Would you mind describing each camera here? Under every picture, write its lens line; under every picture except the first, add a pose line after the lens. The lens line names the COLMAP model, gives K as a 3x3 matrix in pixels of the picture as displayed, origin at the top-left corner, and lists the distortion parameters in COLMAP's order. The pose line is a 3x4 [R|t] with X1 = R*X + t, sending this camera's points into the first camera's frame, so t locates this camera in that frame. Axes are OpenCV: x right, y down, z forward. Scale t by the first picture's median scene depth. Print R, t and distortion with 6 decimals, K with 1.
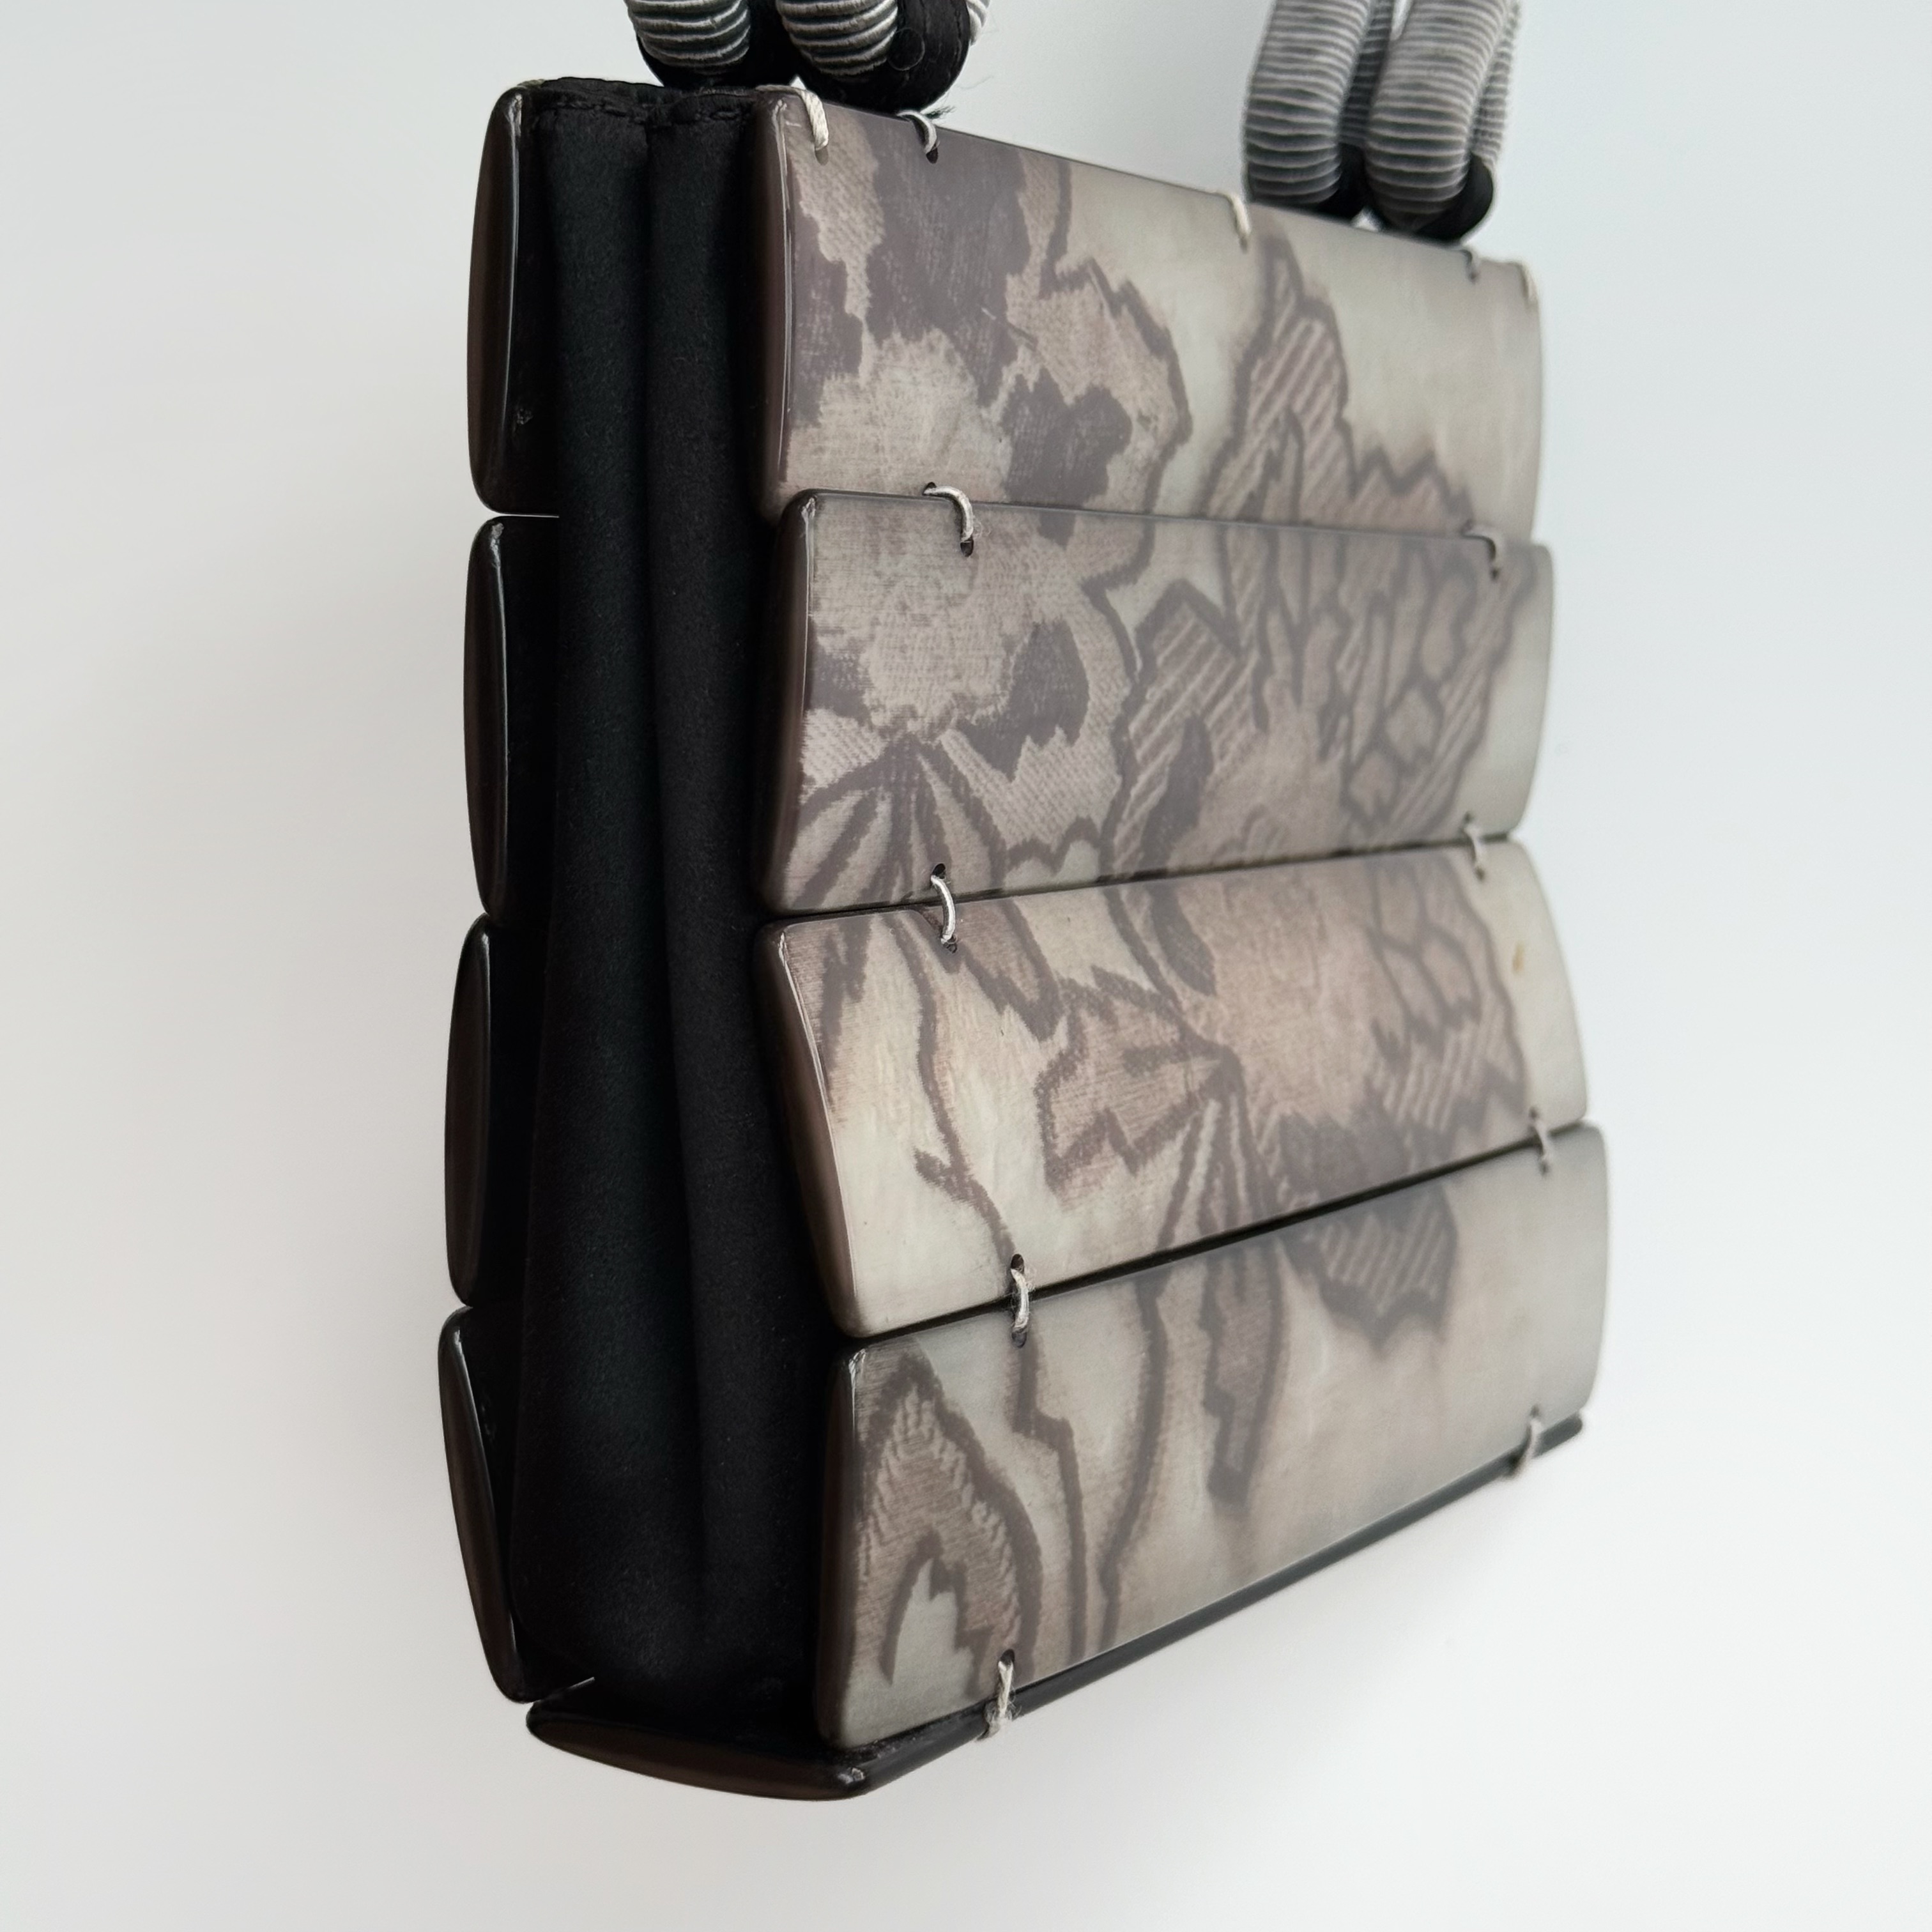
lens RADIAL K [[3769.6, 0, 966.0], [0, 3769.6, 966.0], [0, 0, 1]] dist [0.029516, -0.012370]
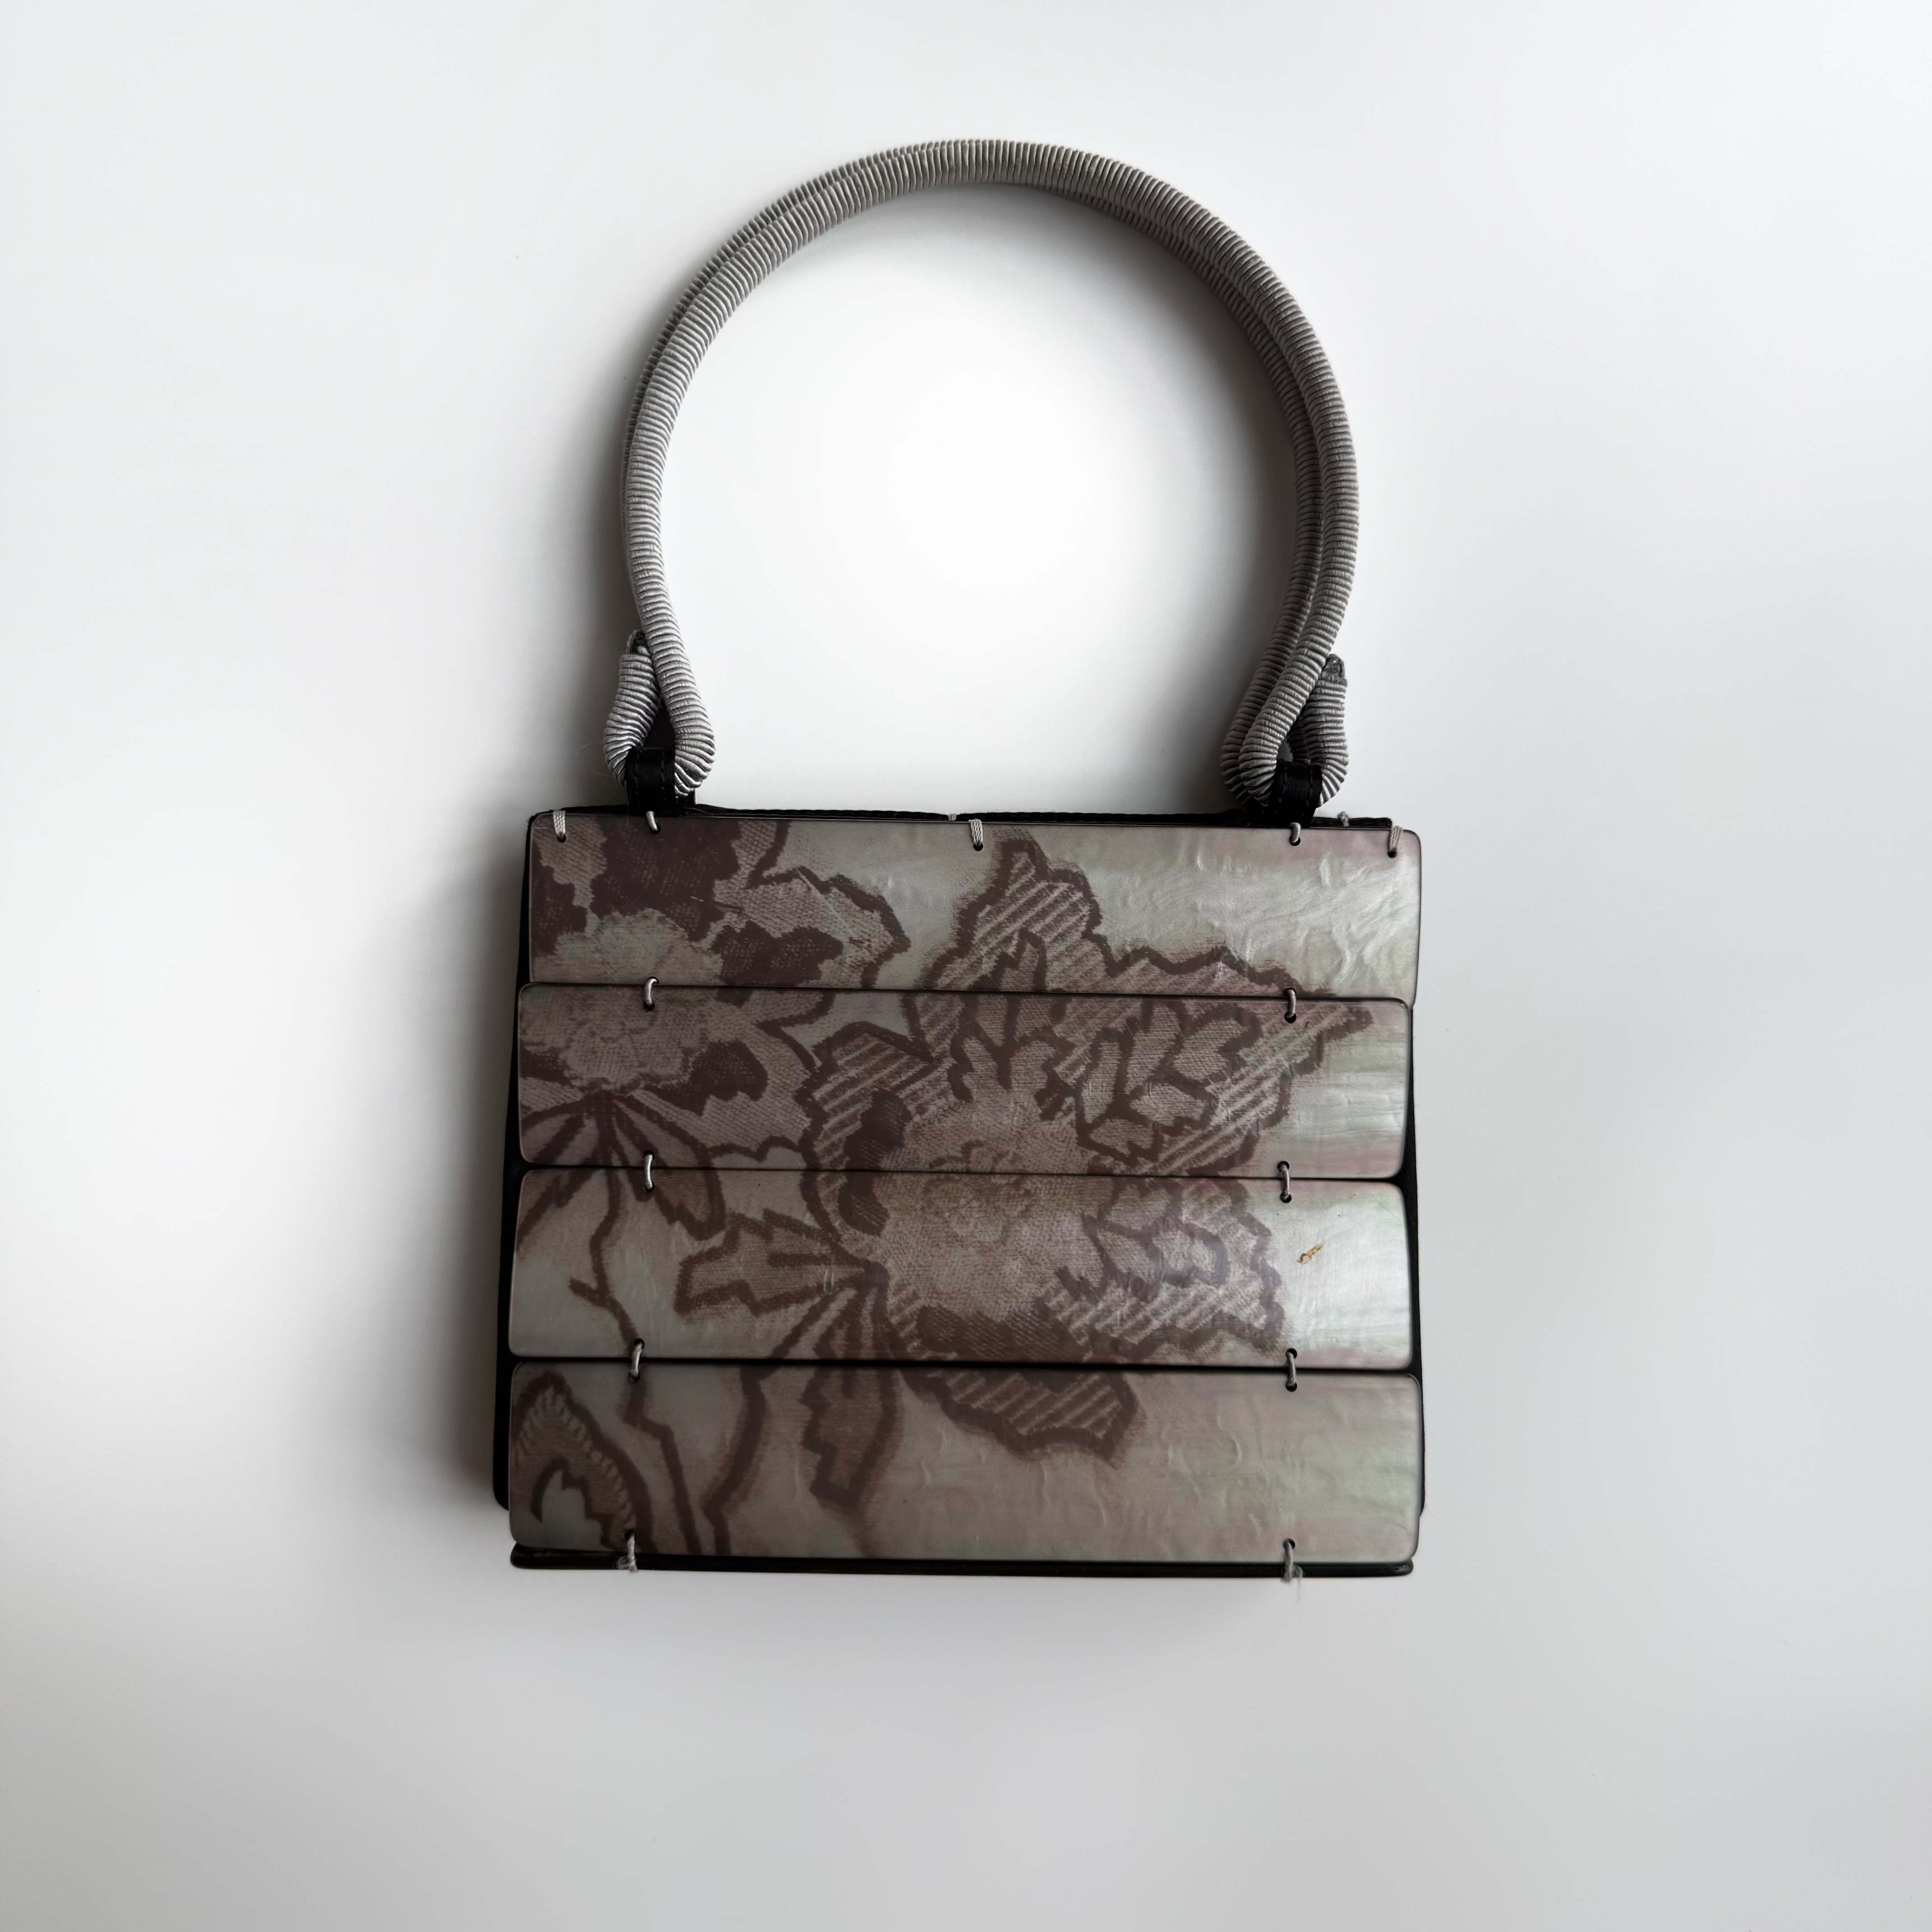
lens RADIAL K [[1894.5, 0, 959.7], [0, 1894.5, 982.7], [0, 0, 1]] dist [0.185612, -0.556949]
pose [[0.510011, 0.001261, -0.860167, 0.990426], [-0.088480, 0.994771, -0.051003, -0.080570], [0.855605, 0.102119, 0.507456, 0.564801]]
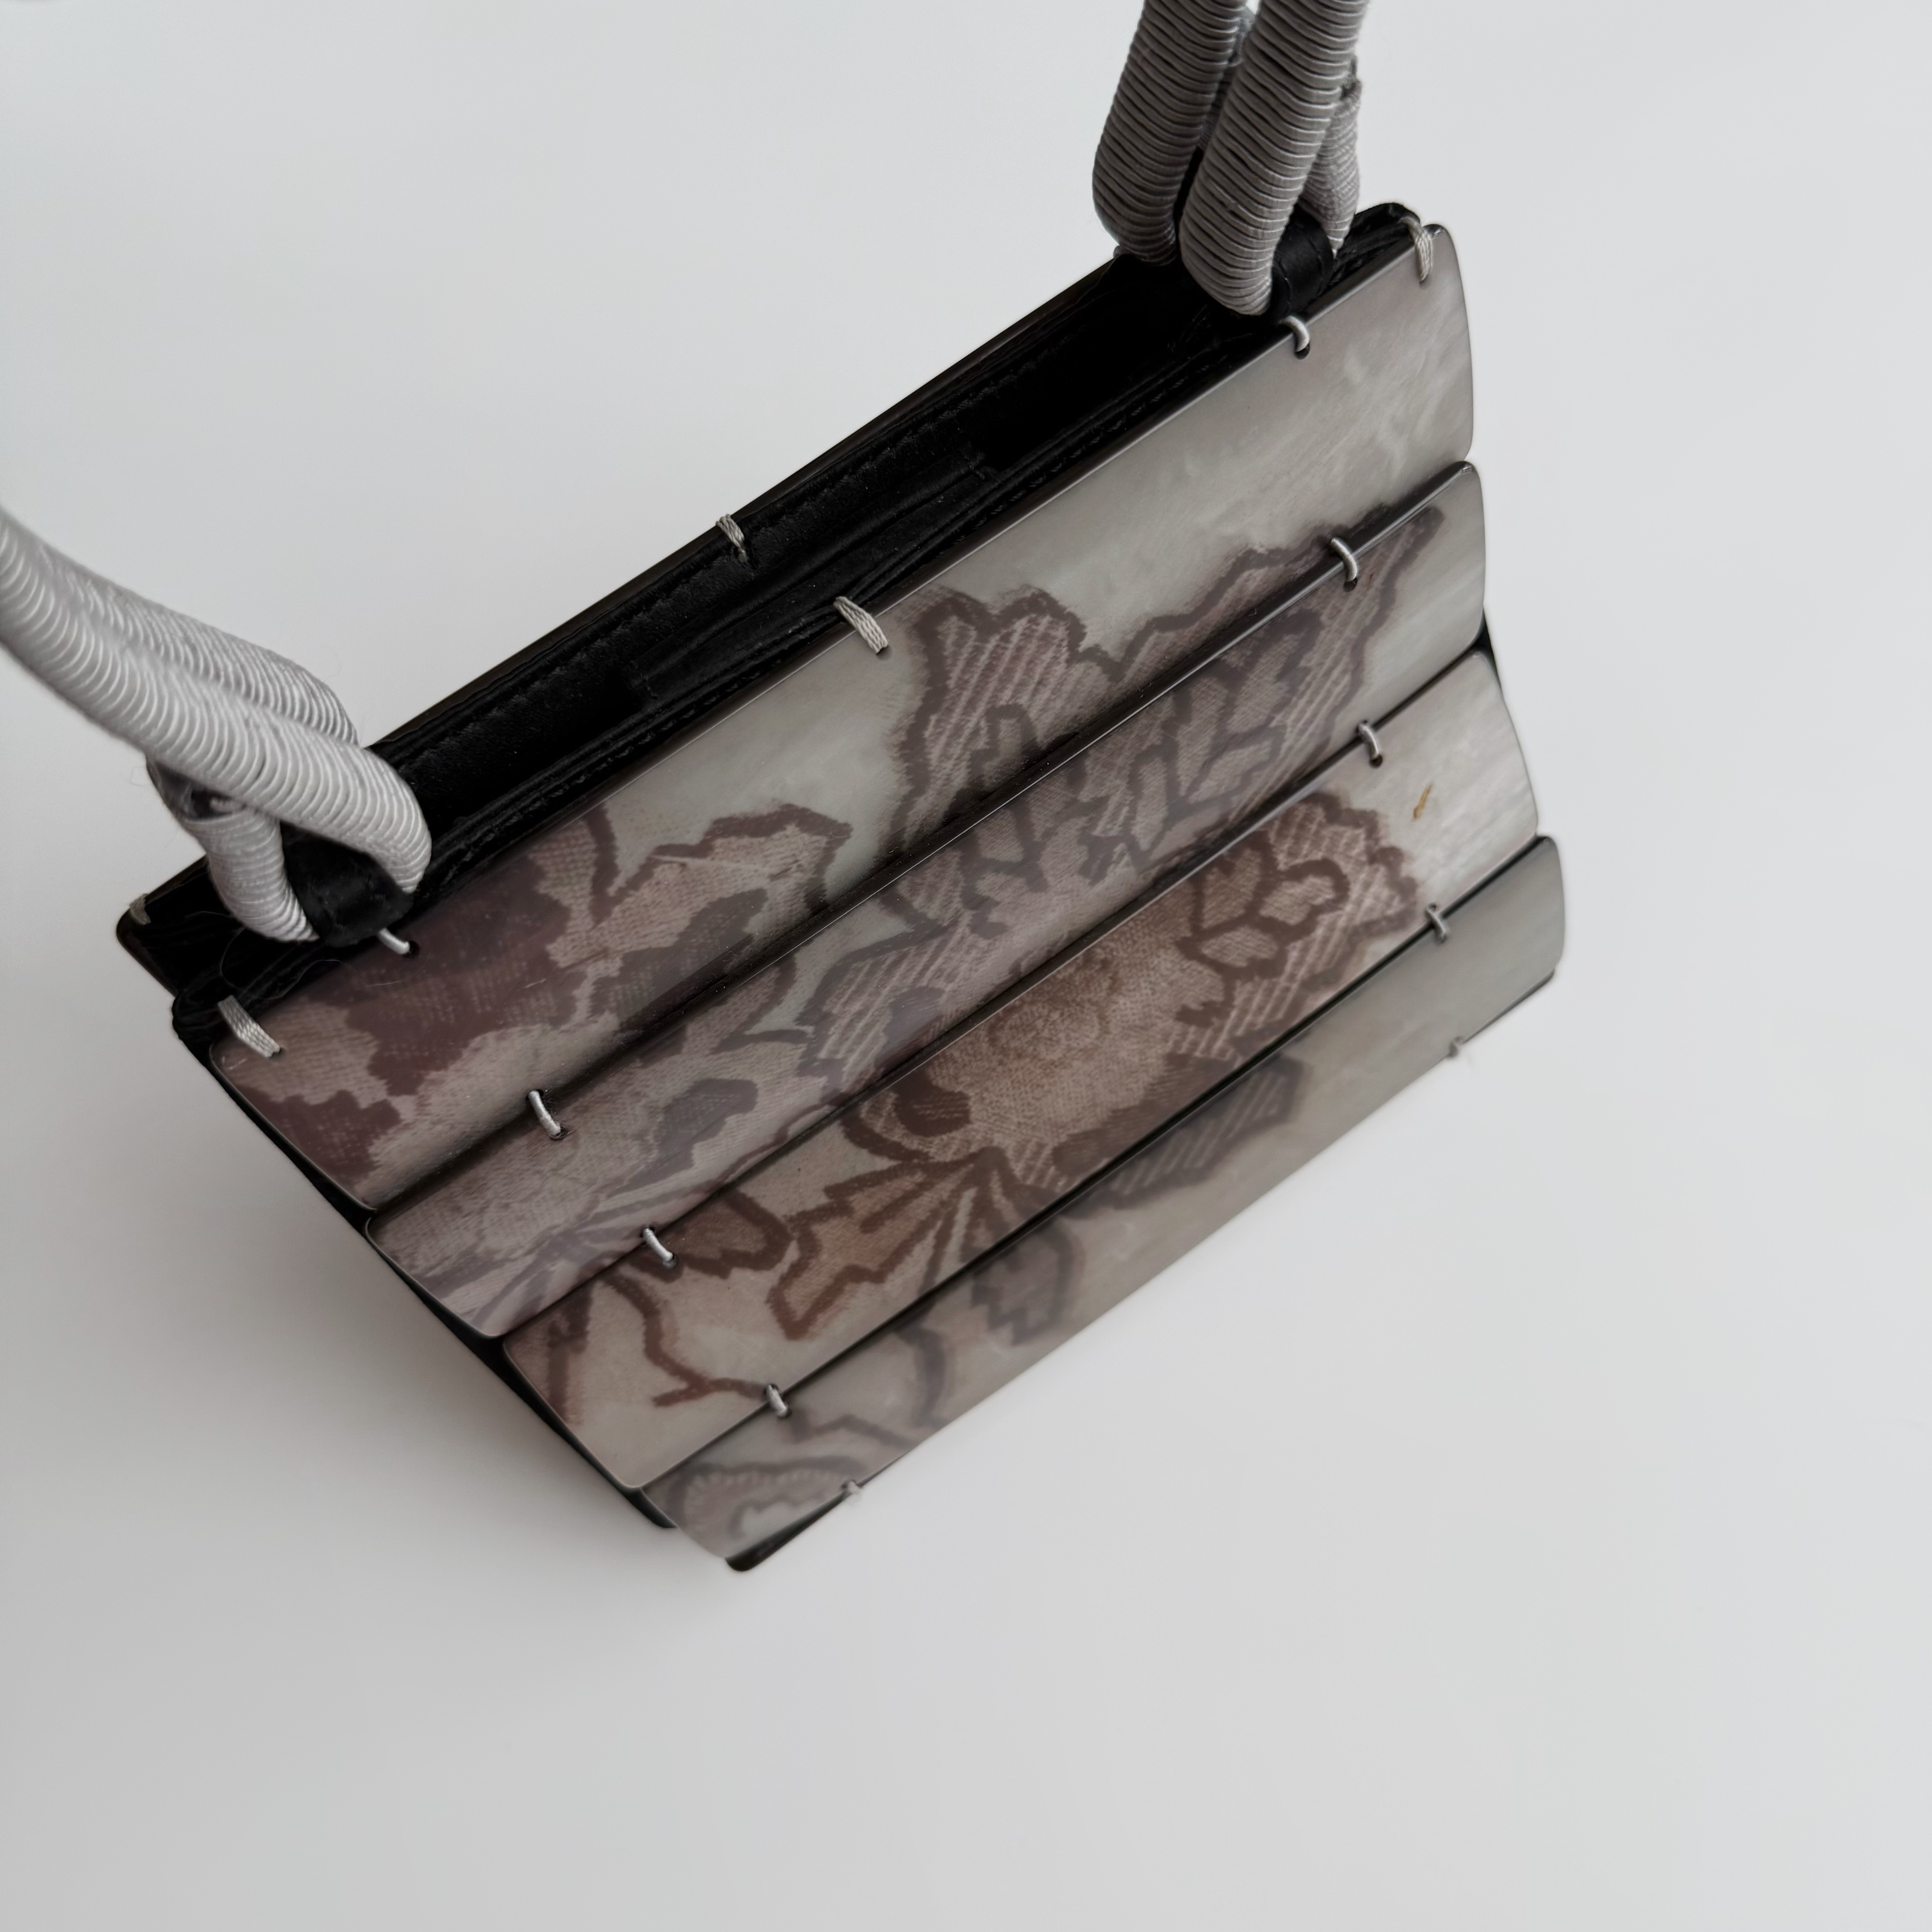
lens RADIAL K [[1894.5, 0, 959.7], [0, 1894.5, 982.7], [0, 0, 1]] dist [0.185612, -0.556949]
pose [[0.839313, 0.192986, -0.508242, 0.448627], [0.264847, 0.671285, 0.692266, -0.565771], [0.474773, -0.715635, 0.512306, 0.713739]]
